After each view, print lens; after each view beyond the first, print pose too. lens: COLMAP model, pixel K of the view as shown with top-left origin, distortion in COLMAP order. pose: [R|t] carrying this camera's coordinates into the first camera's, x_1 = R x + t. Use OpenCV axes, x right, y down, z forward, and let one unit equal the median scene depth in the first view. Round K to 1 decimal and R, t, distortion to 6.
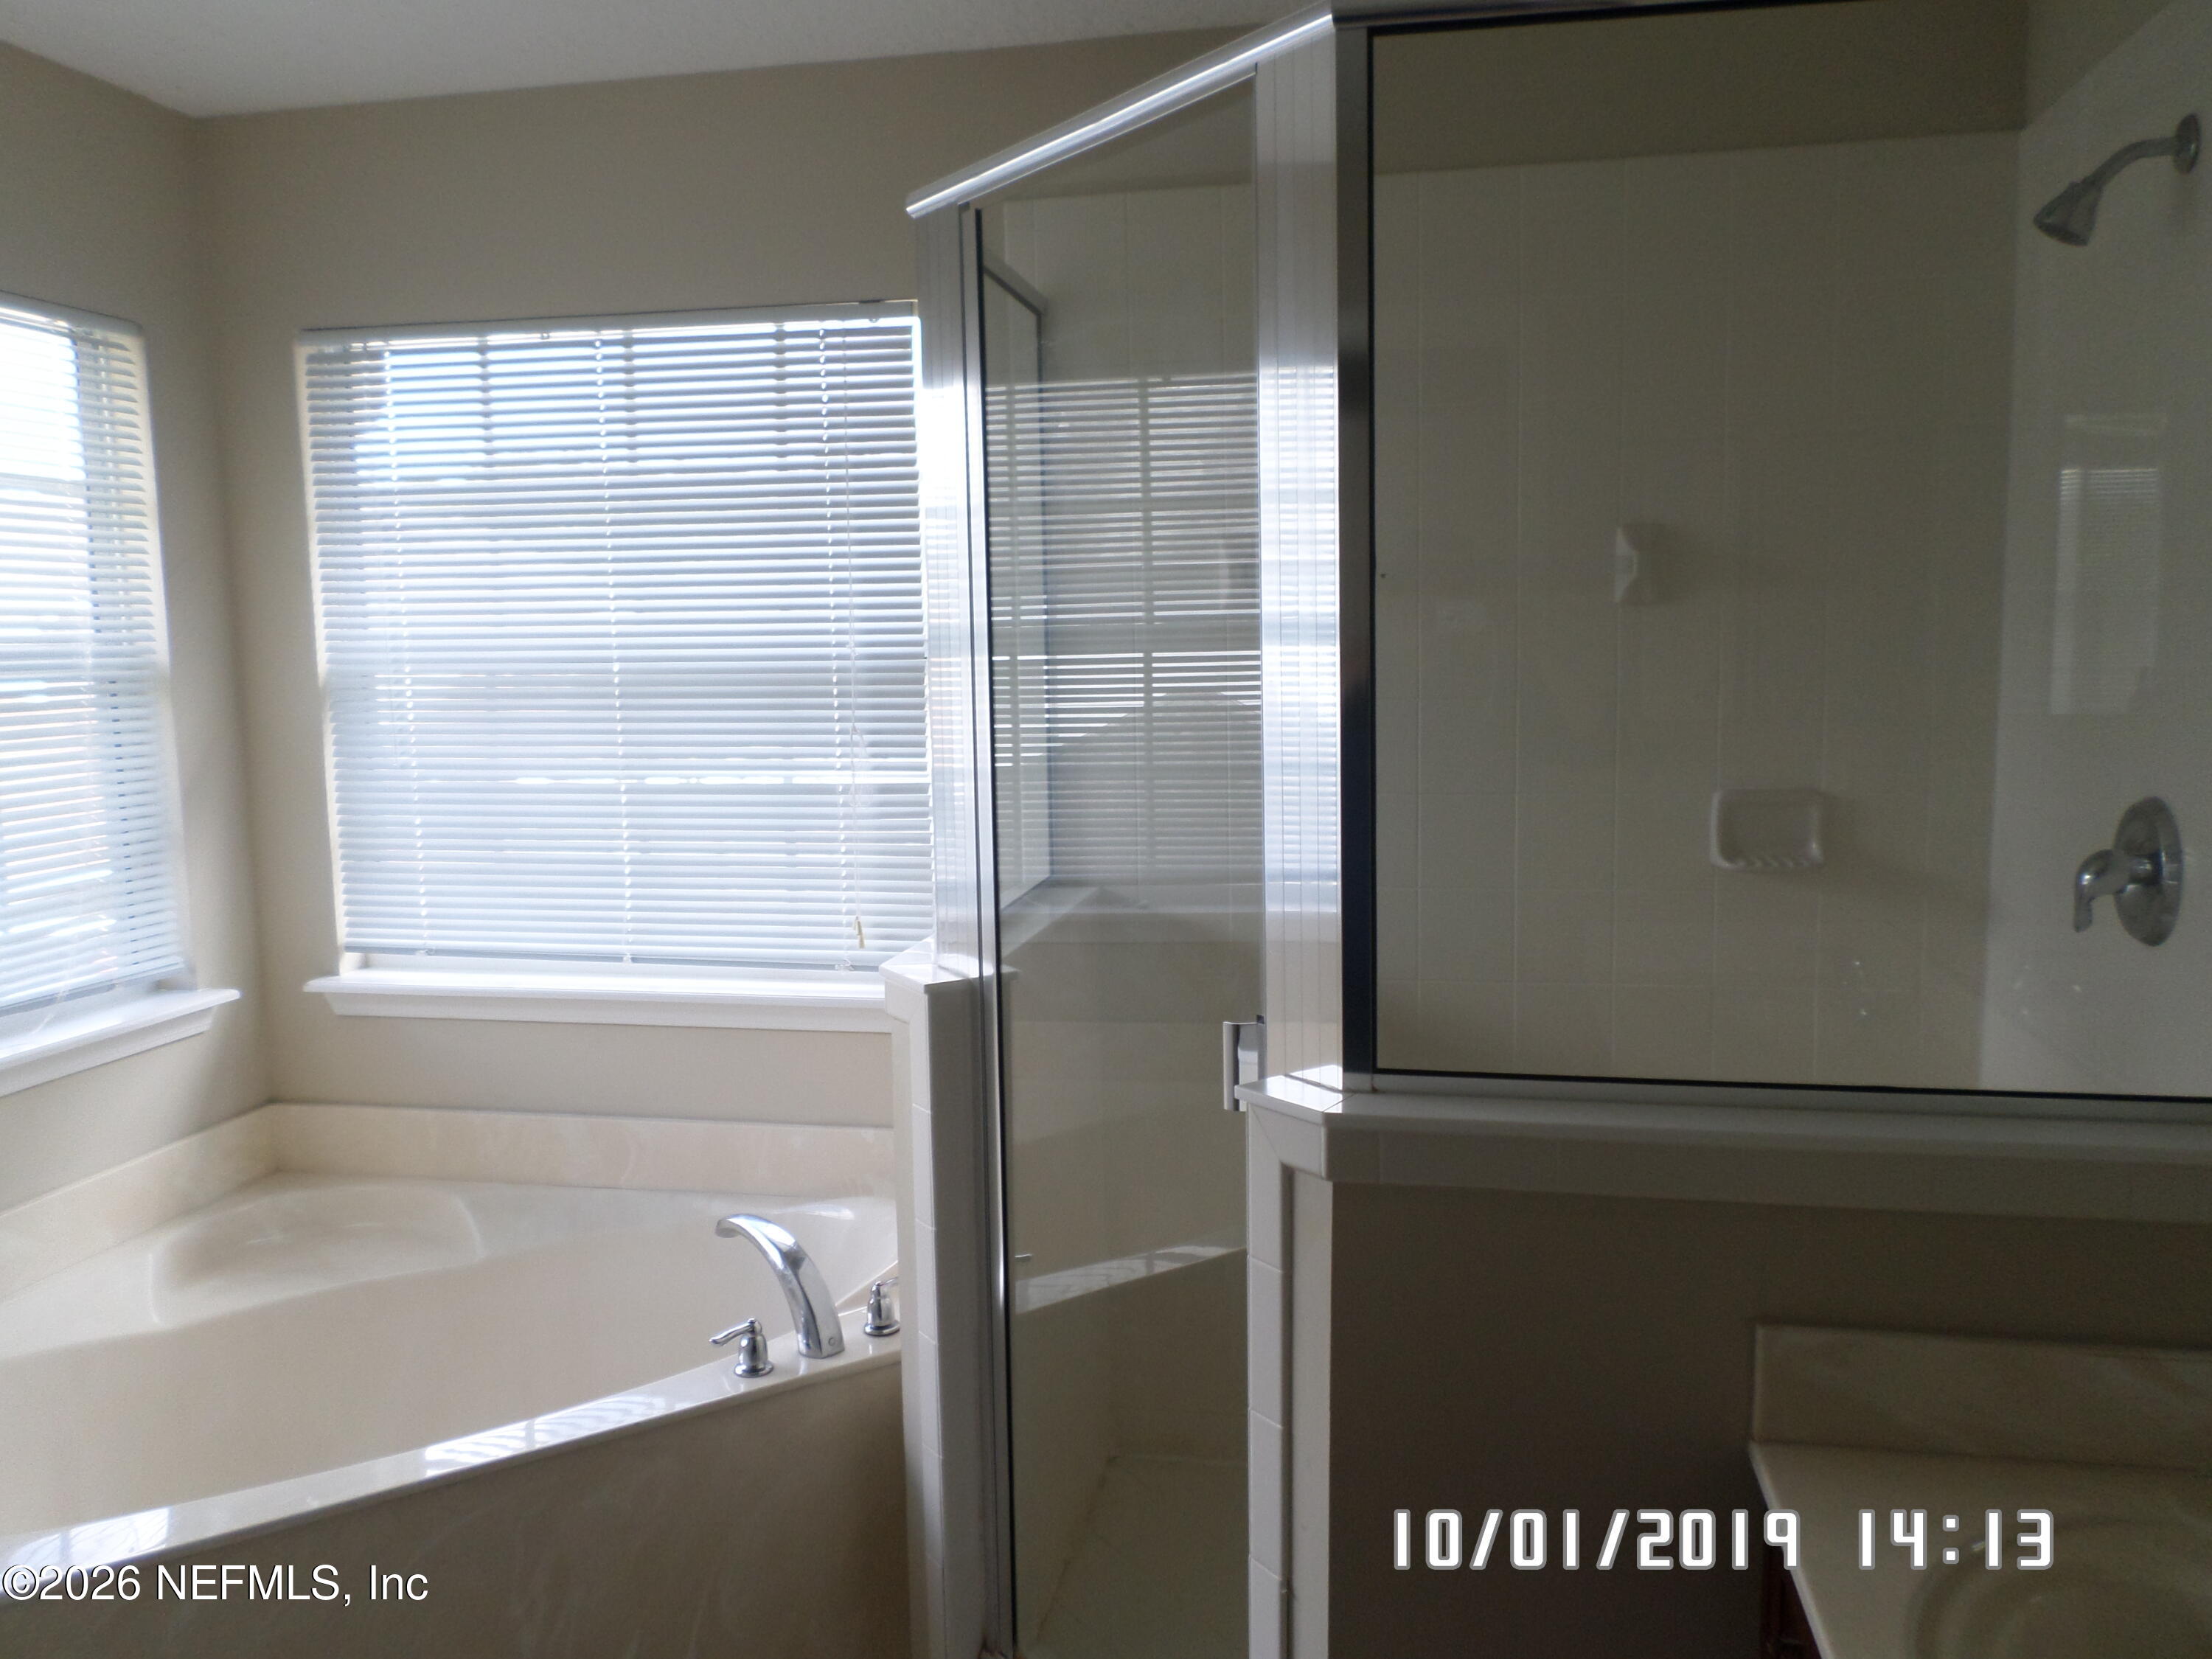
lens RADIAL K [[1721.0, 0, 1106.0], [0, 1721.0, 829.5], [0, 0, 1]] dist [0.006211, 0.000408]
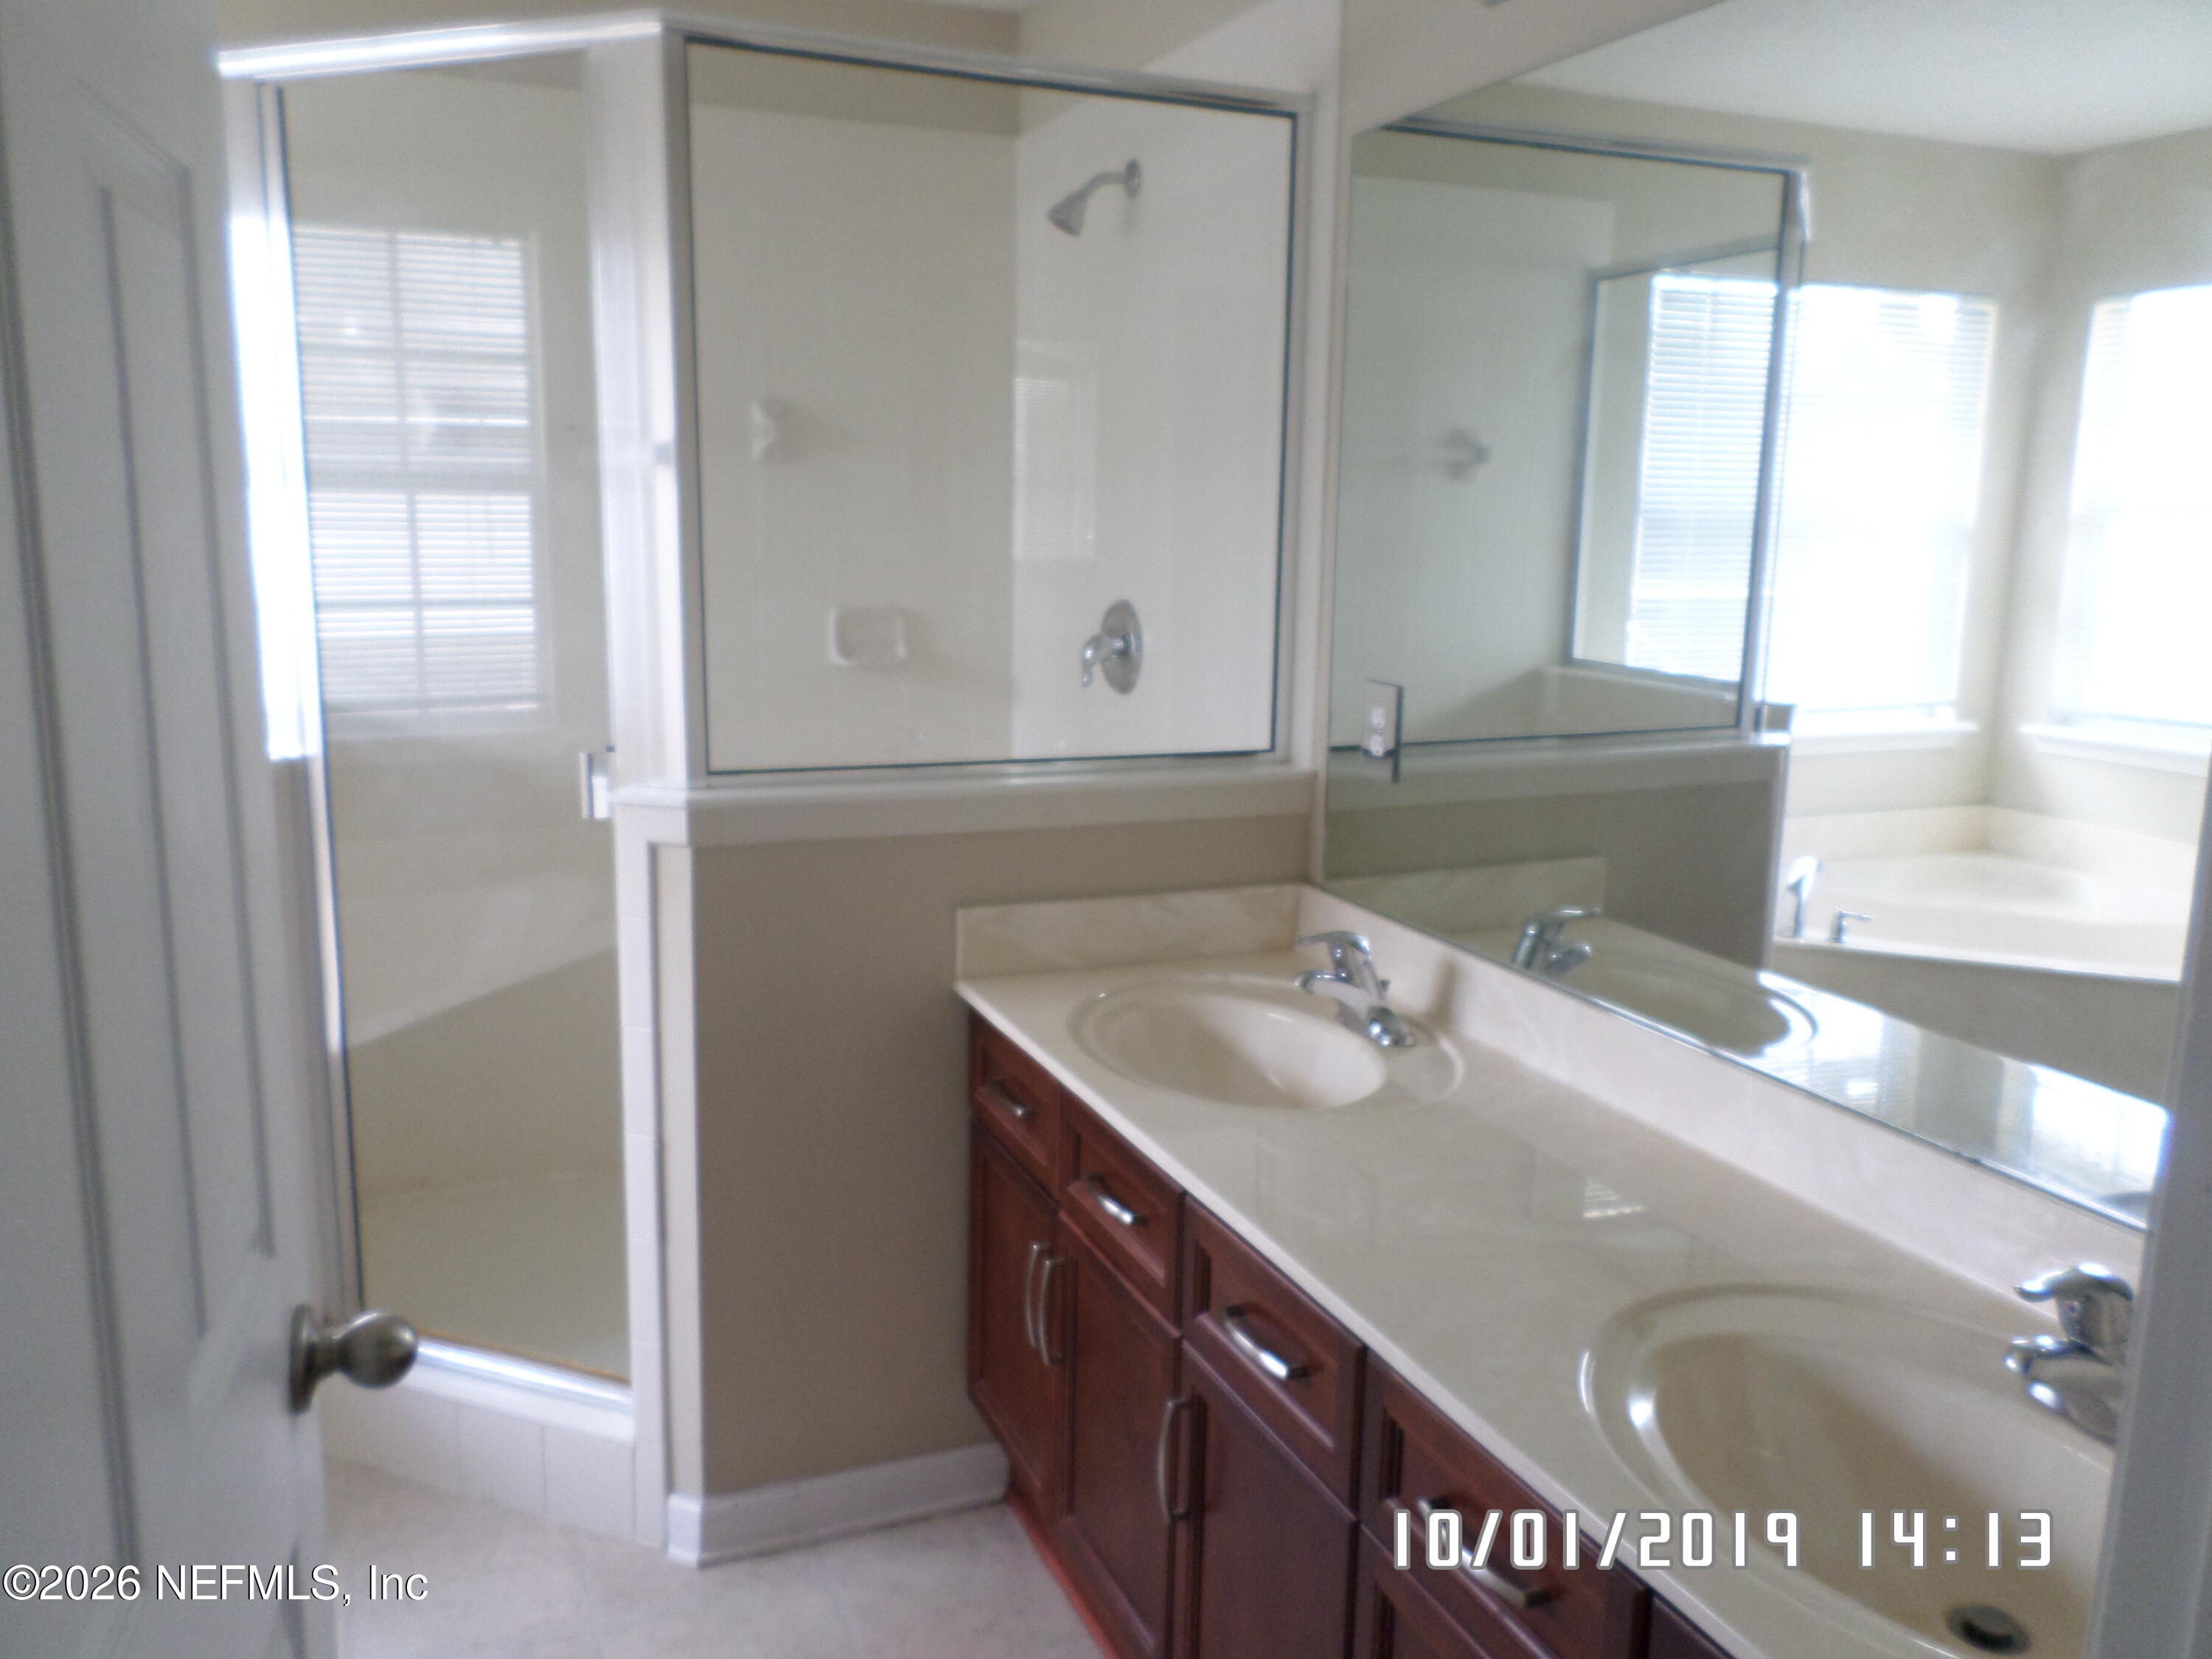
lens RADIAL K [[1721.0, 0, 1106.0], [0, 1721.0, 829.5], [0, 0, 1]] dist [0.006211, 0.000408]
pose [[0.829436, -0.070660, 0.554115, -0.298576], [0.031084, 0.996269, 0.080516, 0.064725], [-0.557736, -0.049559, 0.828537, -0.311026]]
